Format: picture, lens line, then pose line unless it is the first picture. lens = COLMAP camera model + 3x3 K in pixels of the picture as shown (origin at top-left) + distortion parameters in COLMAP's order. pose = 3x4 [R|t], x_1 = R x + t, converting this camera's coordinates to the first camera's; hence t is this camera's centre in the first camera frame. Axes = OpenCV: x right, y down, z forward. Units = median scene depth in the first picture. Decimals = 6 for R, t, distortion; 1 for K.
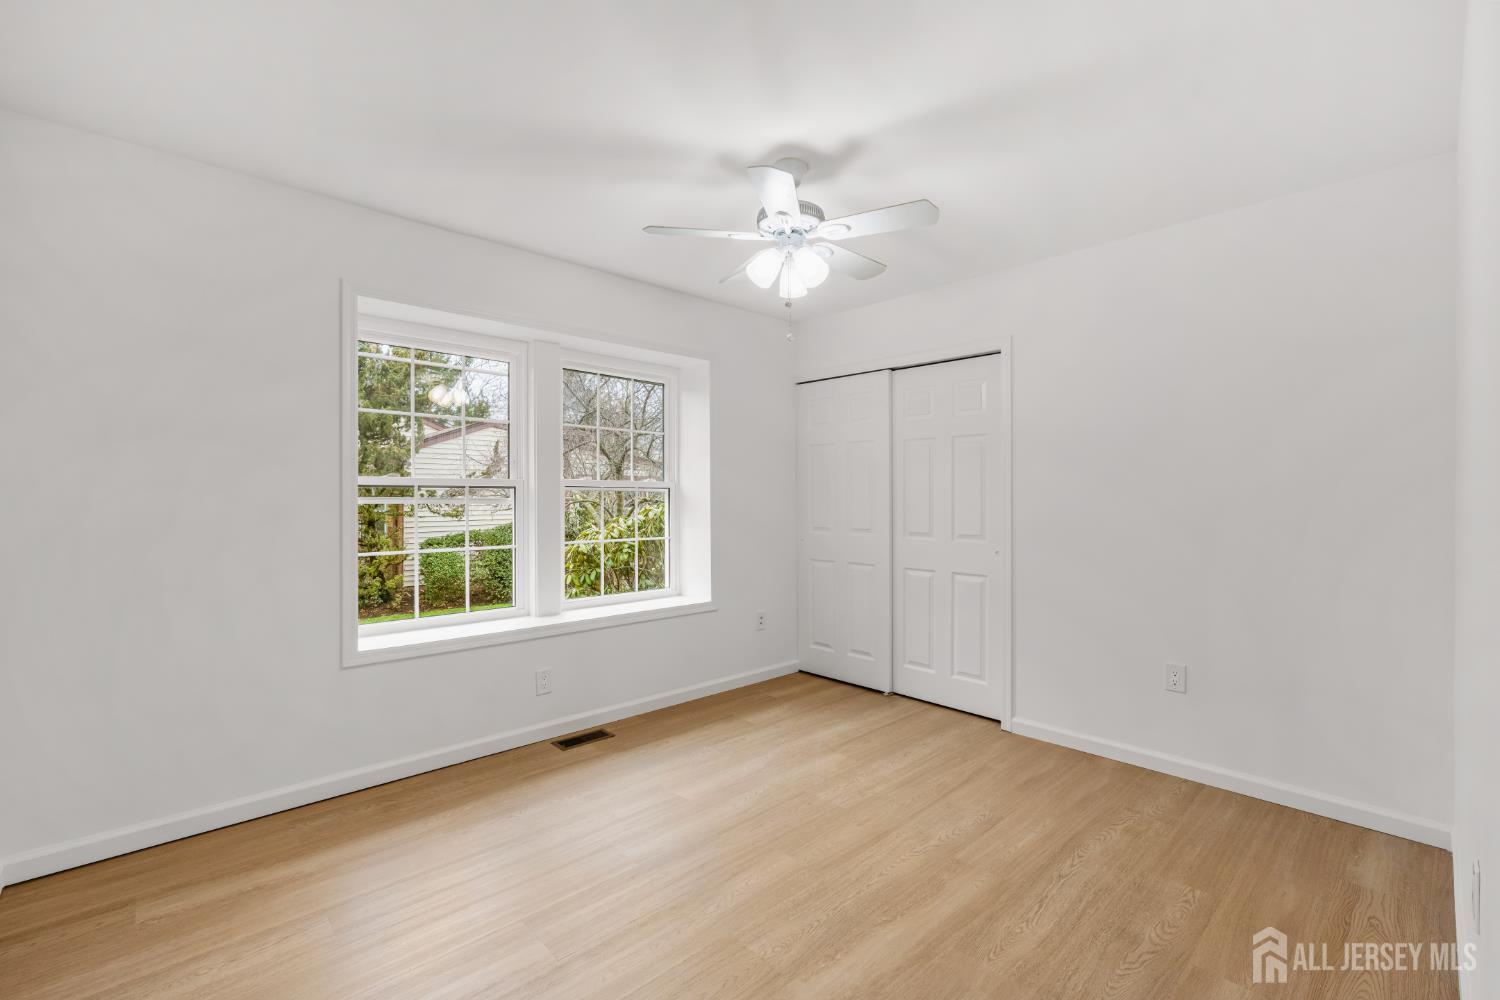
lens RADIAL K [[640.9, 0, 747.5], [0, 640.9, 497.7], [0, 0, 1]] dist [-0.000246, -0.000008]
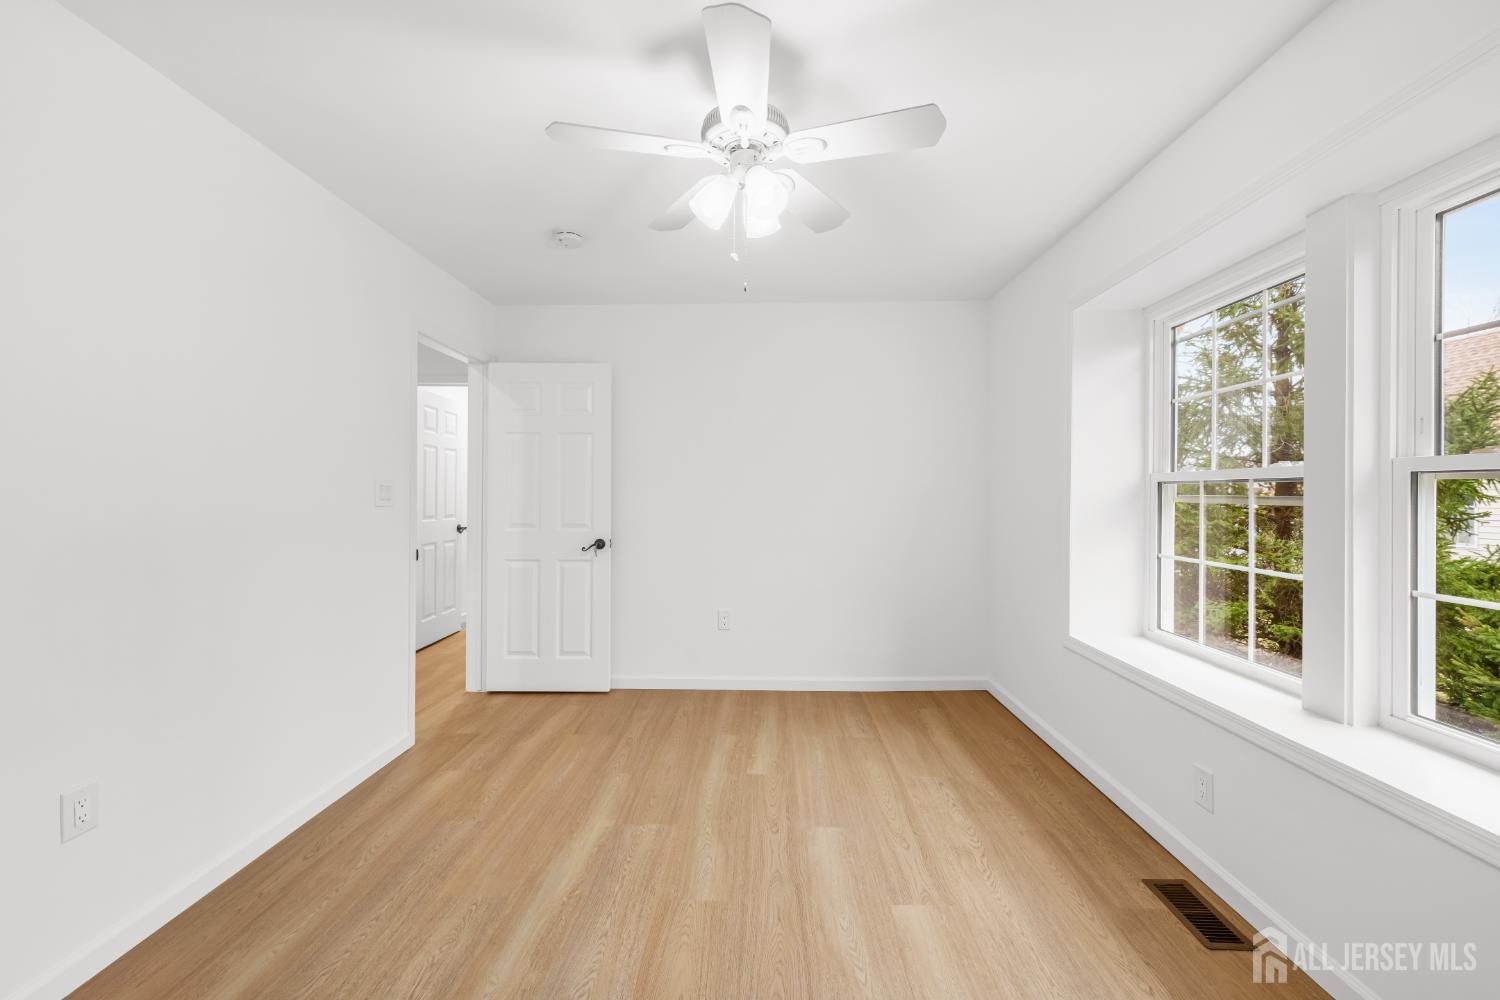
lens RADIAL K [[600.1, 0, 743.9], [0, 600.1, 499.0], [0, 0, 1]] dist [-0.000300, 0.000256]
pose [[-0.712177, 0.006164, -0.701973, 0.653495], [0.000054, 0.999962, 0.008726, -0.000340], [0.702000, 0.006177, -0.712150, 1.745146]]
